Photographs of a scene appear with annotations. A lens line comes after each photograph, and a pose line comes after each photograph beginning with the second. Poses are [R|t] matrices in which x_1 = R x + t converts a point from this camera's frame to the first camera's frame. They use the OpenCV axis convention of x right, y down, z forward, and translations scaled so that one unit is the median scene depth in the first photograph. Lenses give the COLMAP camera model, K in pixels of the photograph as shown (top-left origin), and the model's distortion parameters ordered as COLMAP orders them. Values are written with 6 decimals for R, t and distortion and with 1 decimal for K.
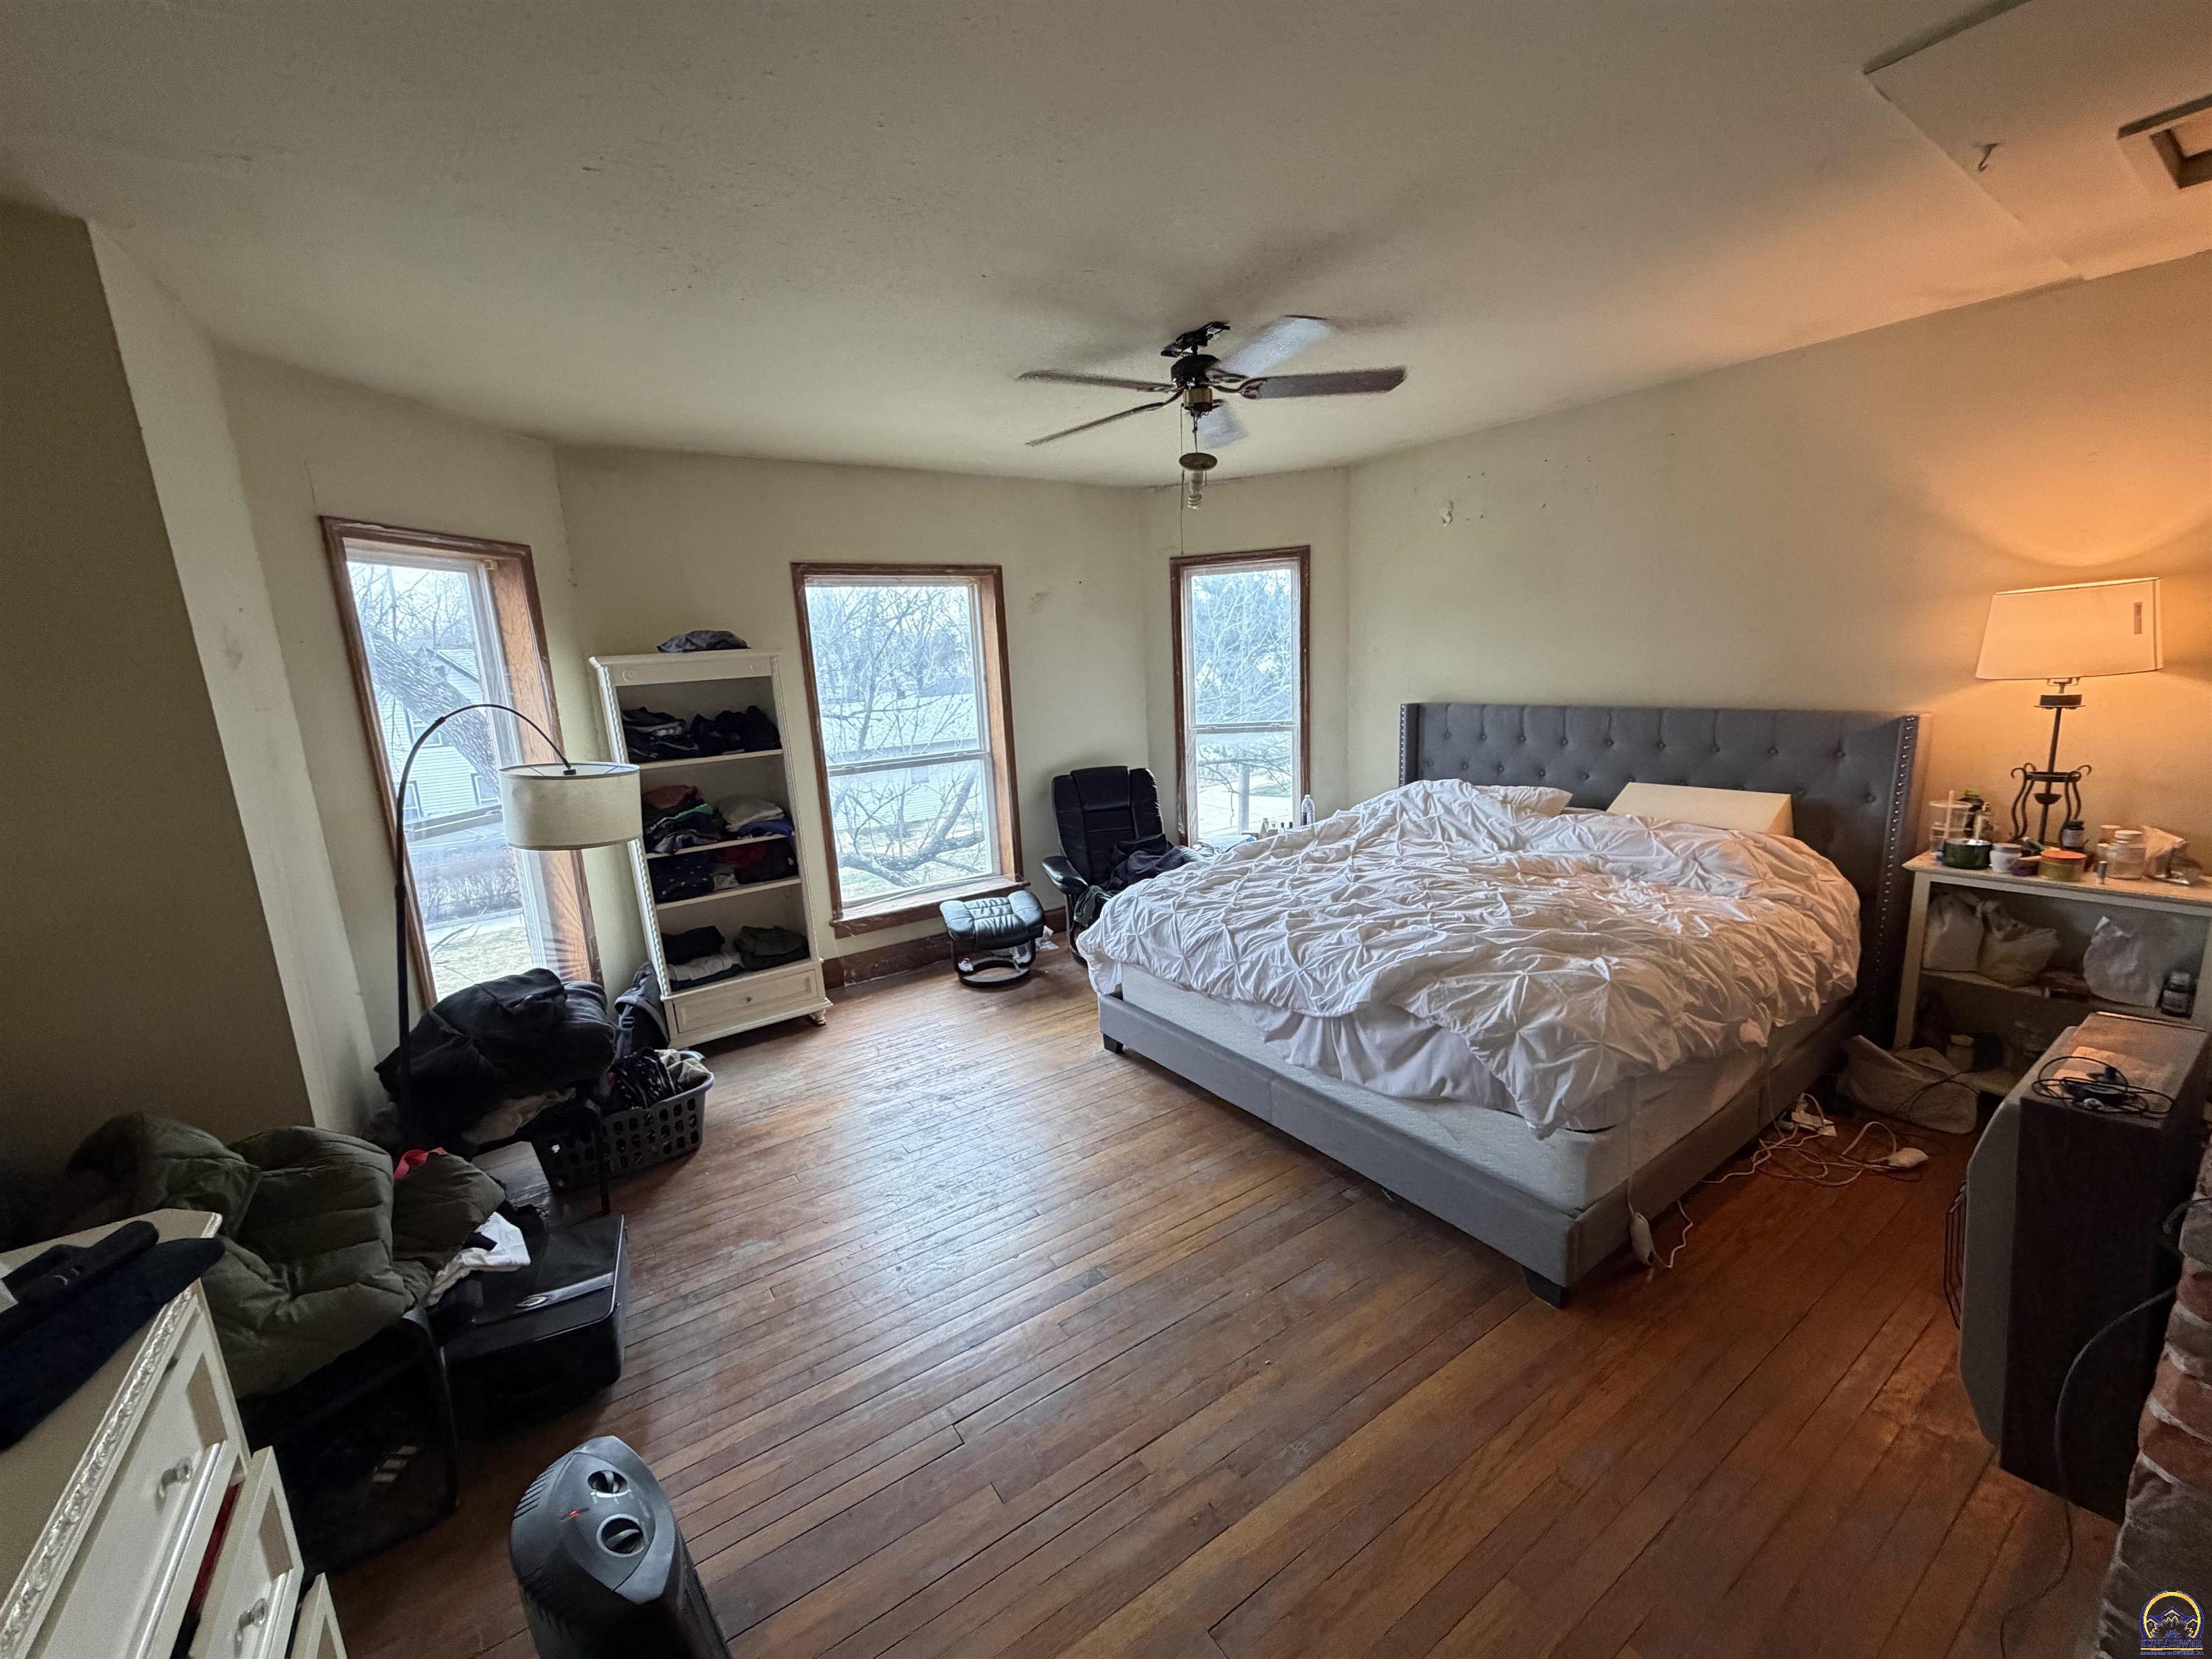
lens RADIAL K [[883.1, 0, 1102.5], [0, 883.1, 832.5], [0, 0, 1]] dist [0.000175, 0.000010]
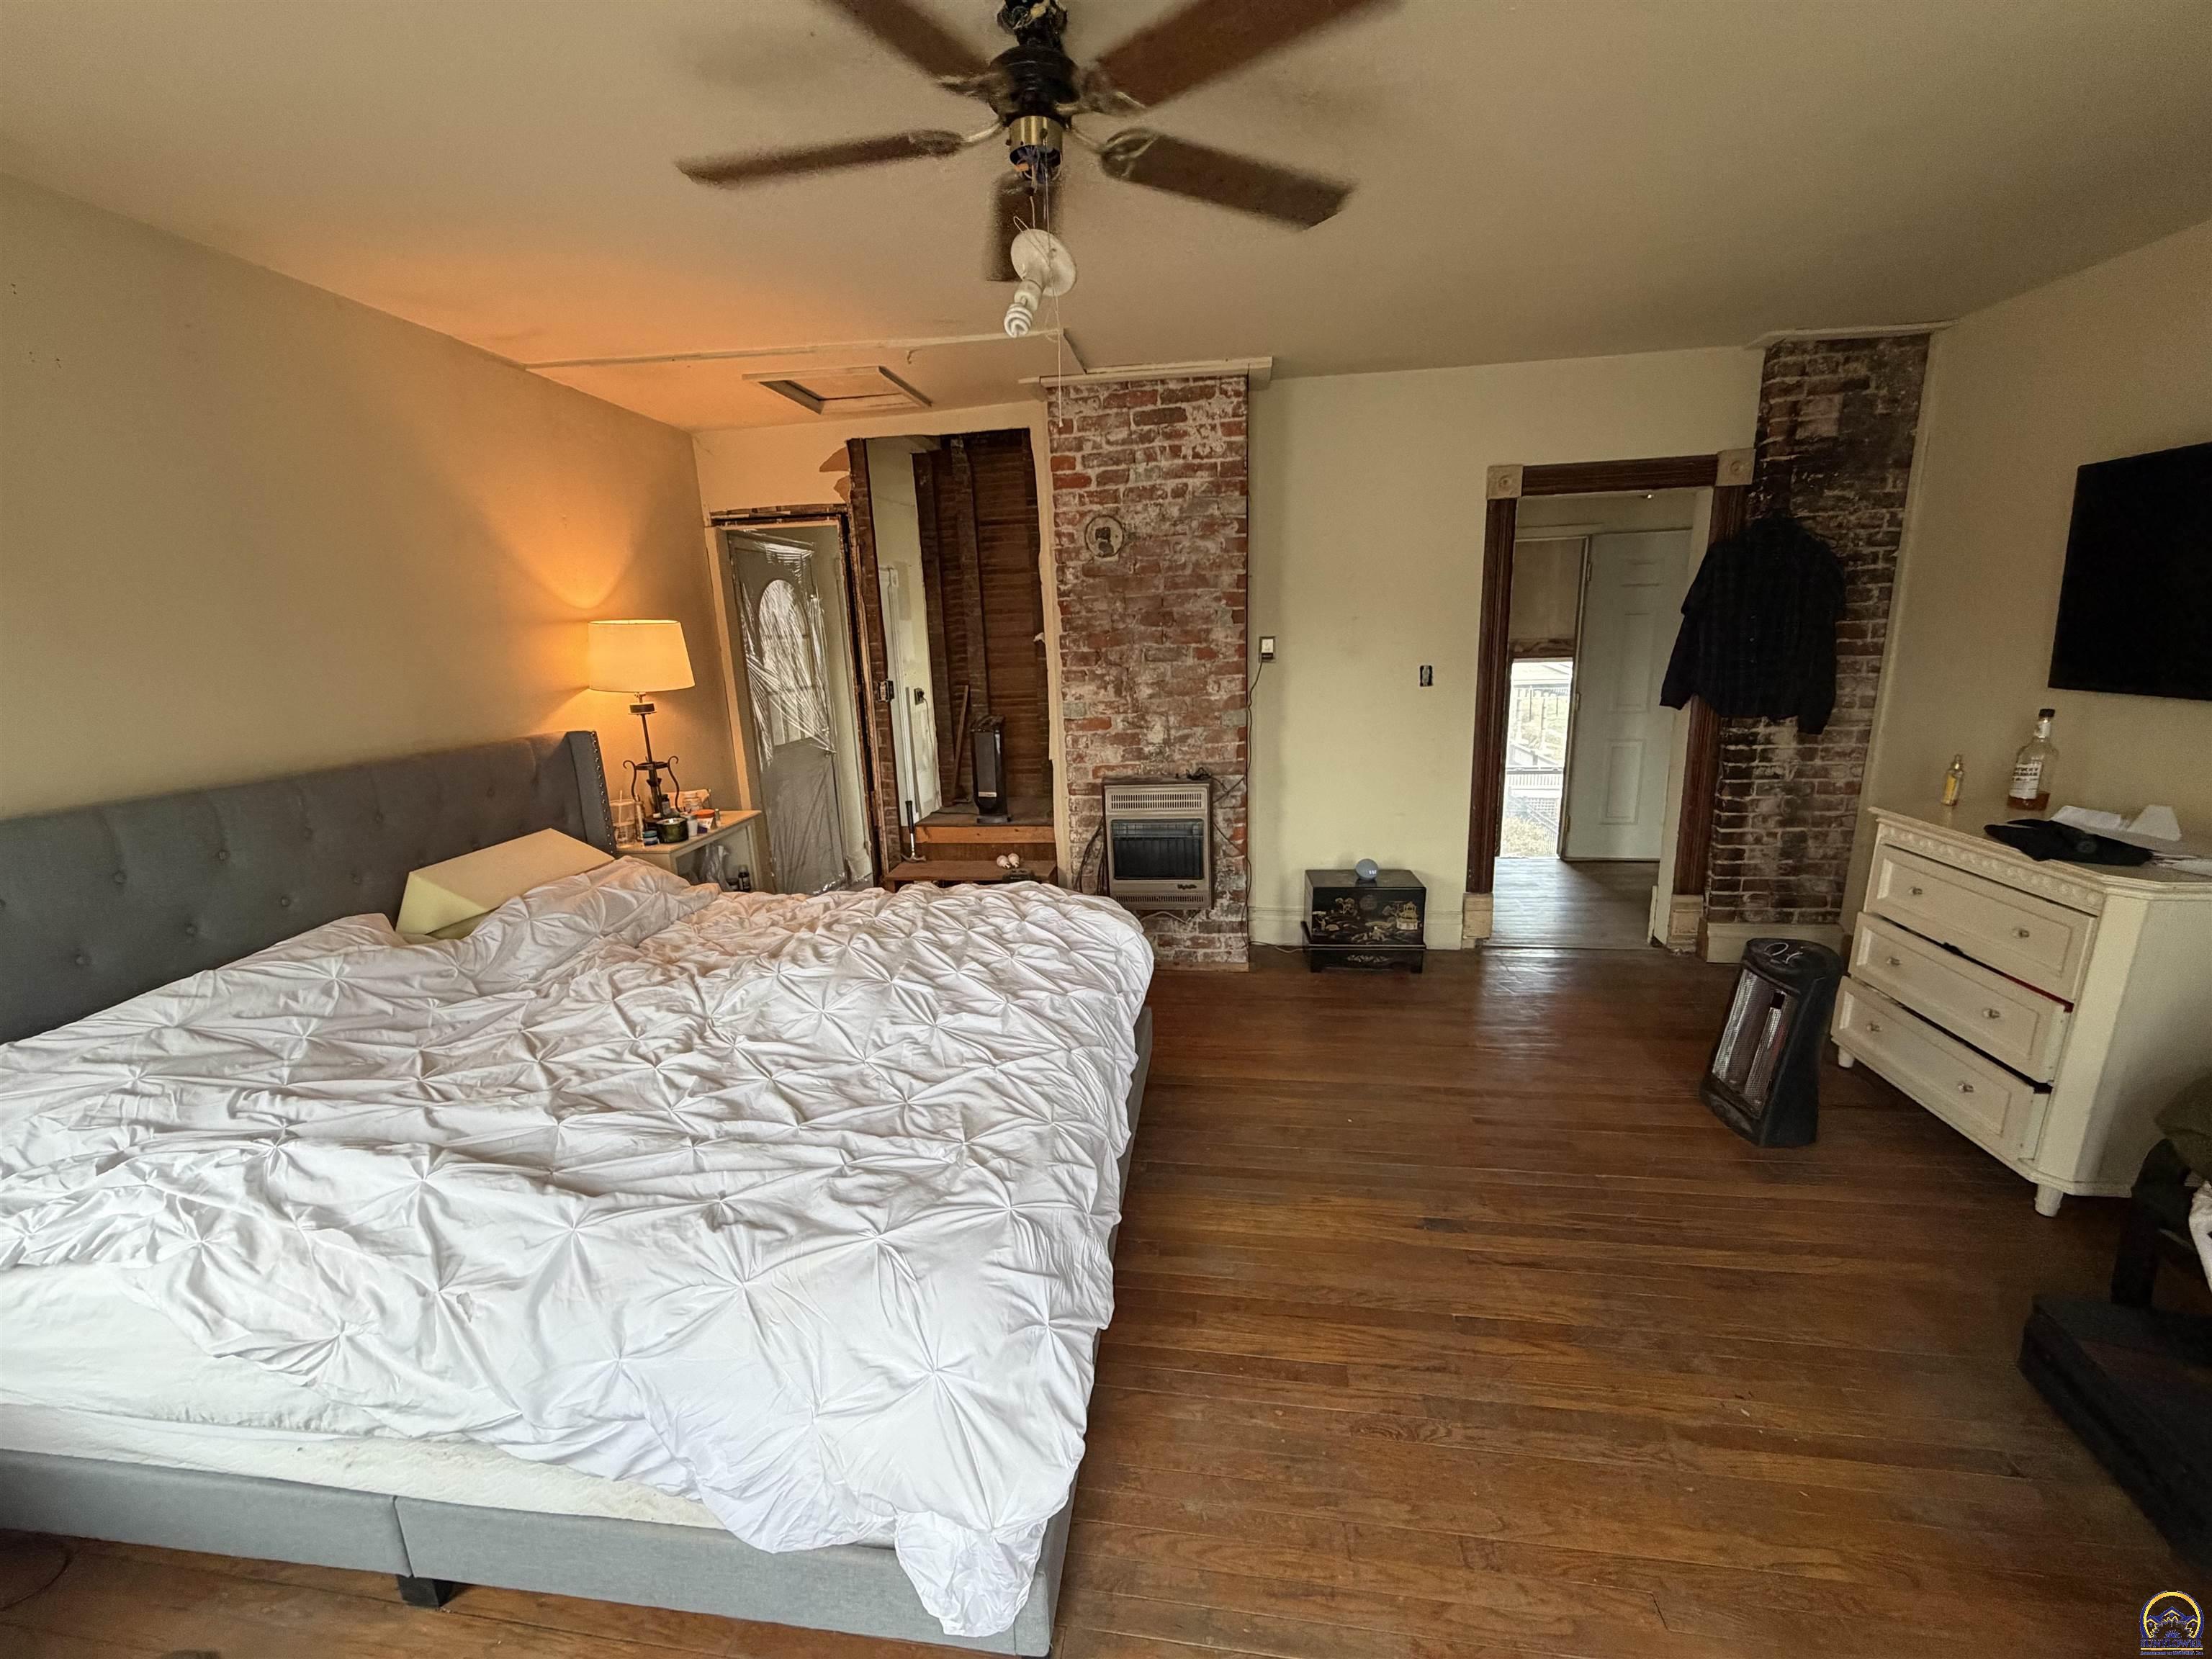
lens RADIAL K [[883.1, 0, 1108.4], [0, 883.1, 832.5], [0, 0, 1]] dist [0.000175, 0.000010]
pose [[-0.738537, -0.082089, 0.669196, -0.341768], [0.197847, 0.922475, 0.331506, -0.271253], [-0.644530, 0.377228, -0.665041, 1.457900]]
